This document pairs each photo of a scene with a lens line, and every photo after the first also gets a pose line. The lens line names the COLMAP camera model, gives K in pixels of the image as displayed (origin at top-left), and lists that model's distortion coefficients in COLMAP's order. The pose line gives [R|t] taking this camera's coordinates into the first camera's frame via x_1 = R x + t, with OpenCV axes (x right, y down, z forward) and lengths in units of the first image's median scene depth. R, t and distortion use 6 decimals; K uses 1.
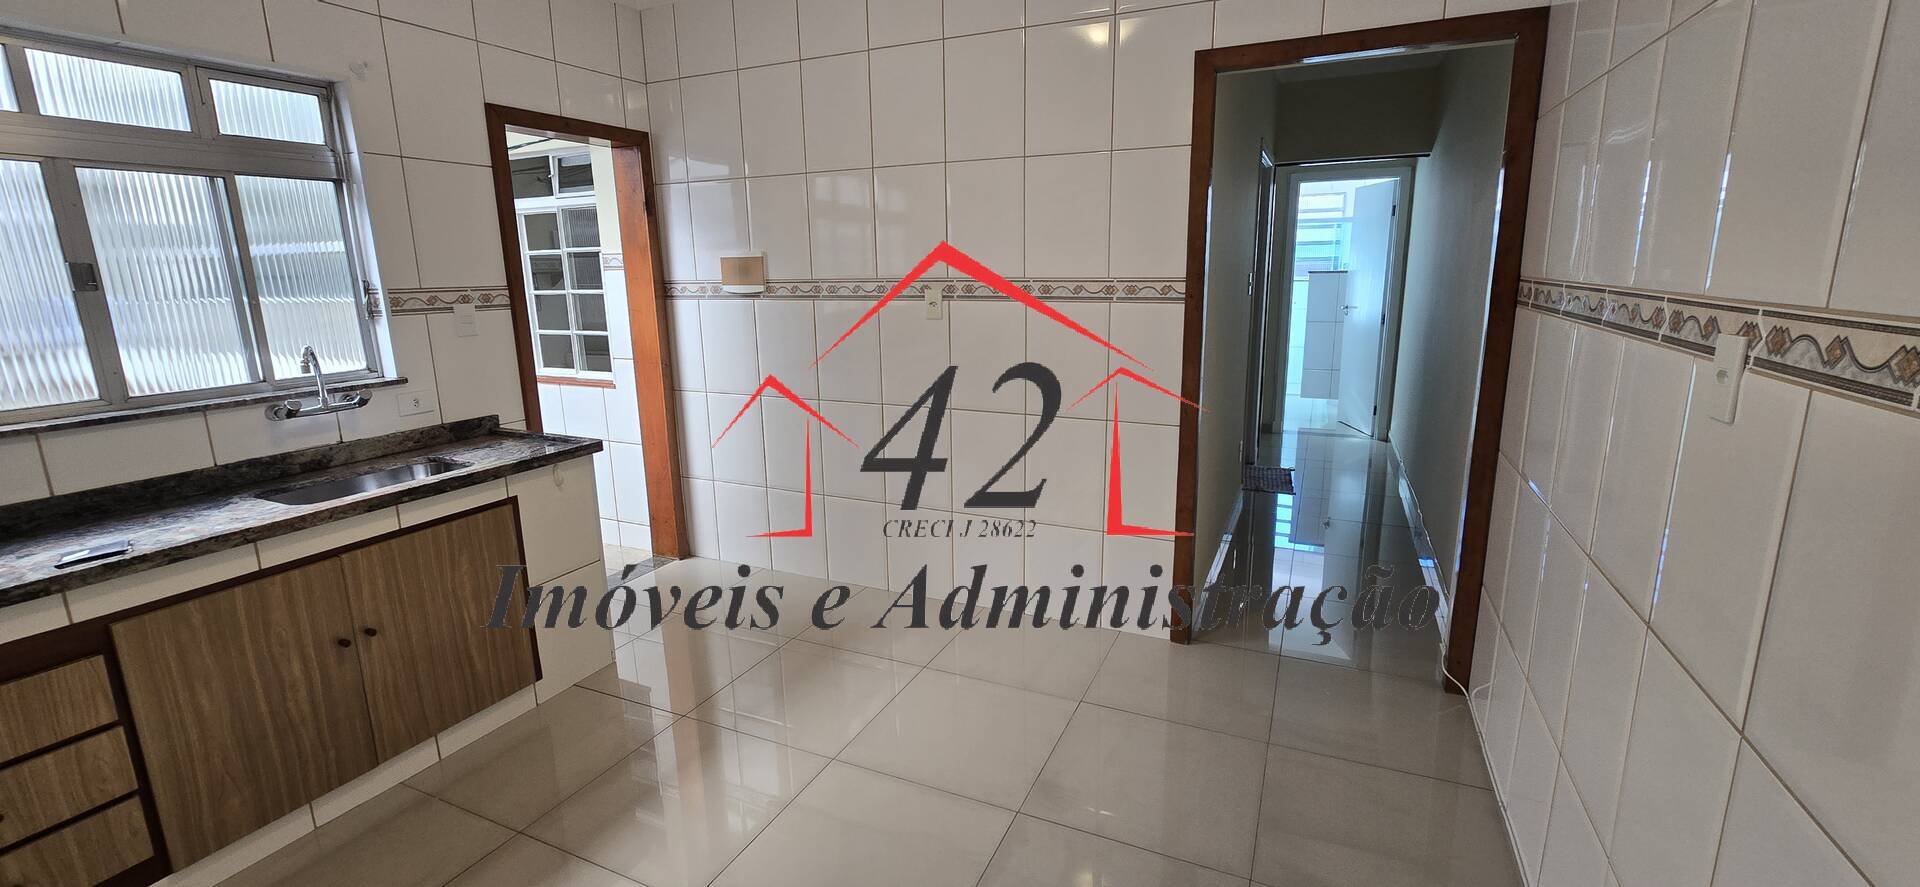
lens RADIAL K [[782.6, 0, 969.3], [0, 782.6, 428.2], [0, 0, 1]] dist [0.000189, -0.000067]
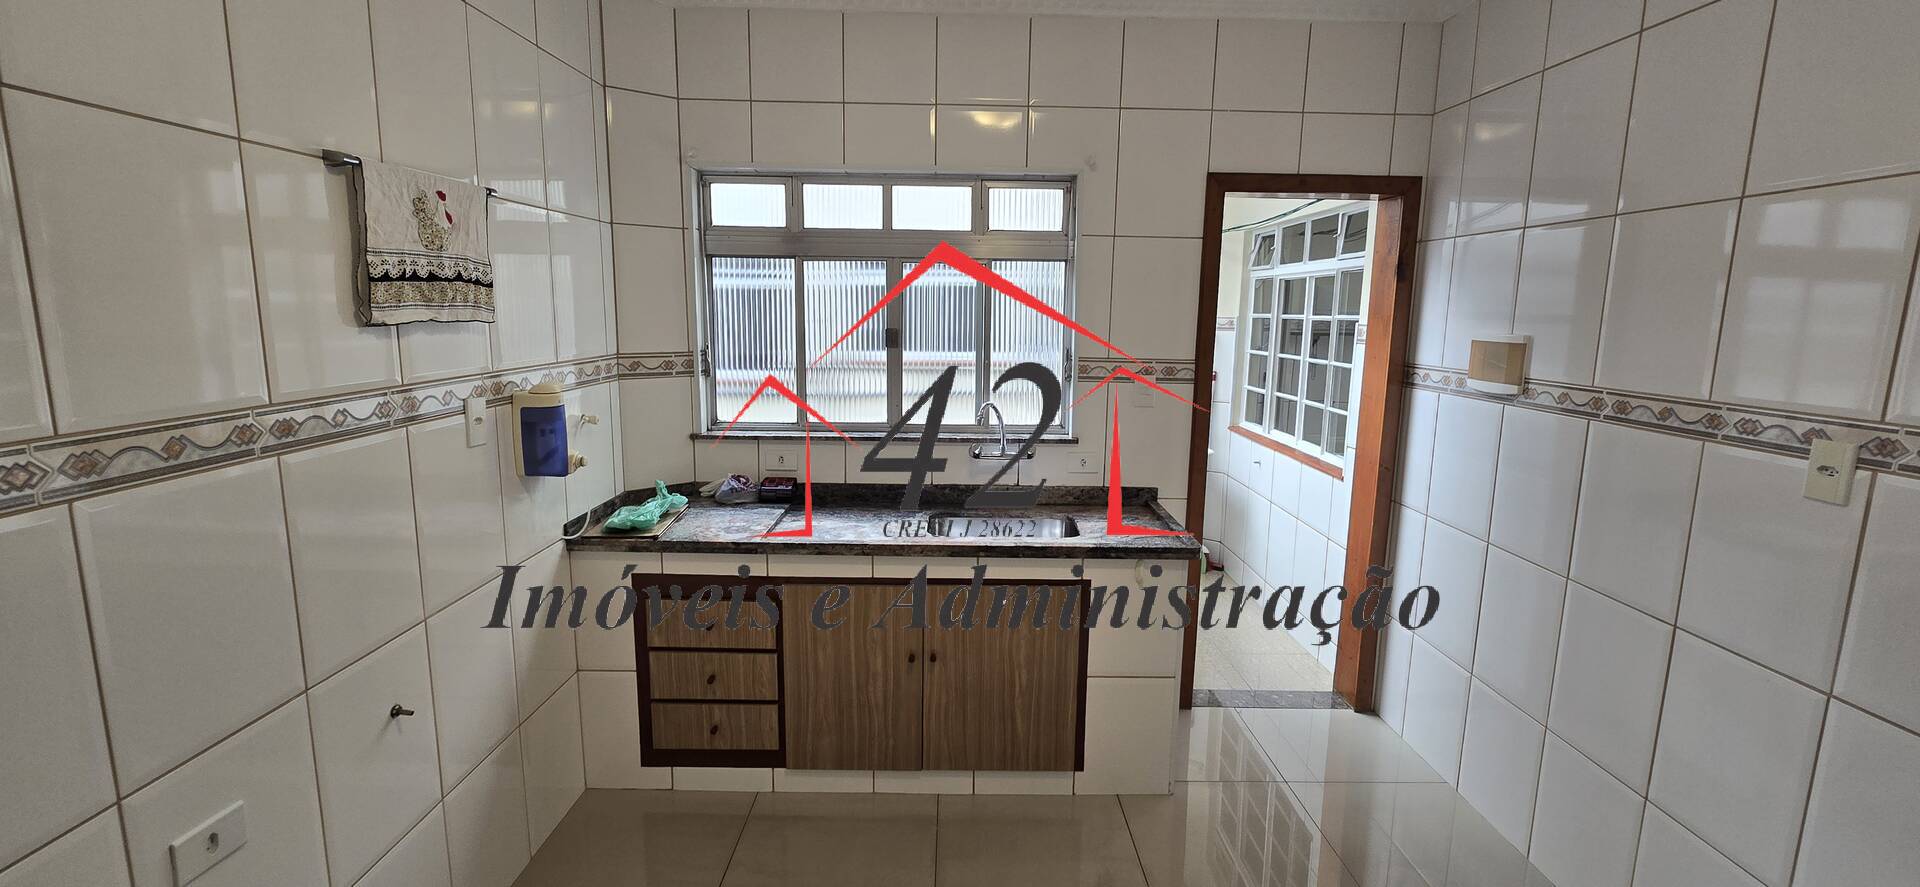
lens RADIAL K [[782.6, 0, 969.3], [0, 782.6, 428.2], [0, 0, 1]] dist [0.000189, -0.000067]
pose [[0.426964, 0.161947, -0.889649, 0.170259], [-0.207768, 0.975081, 0.077785, -0.128775], [0.880076, 0.151629, 0.449972, 0.373277]]
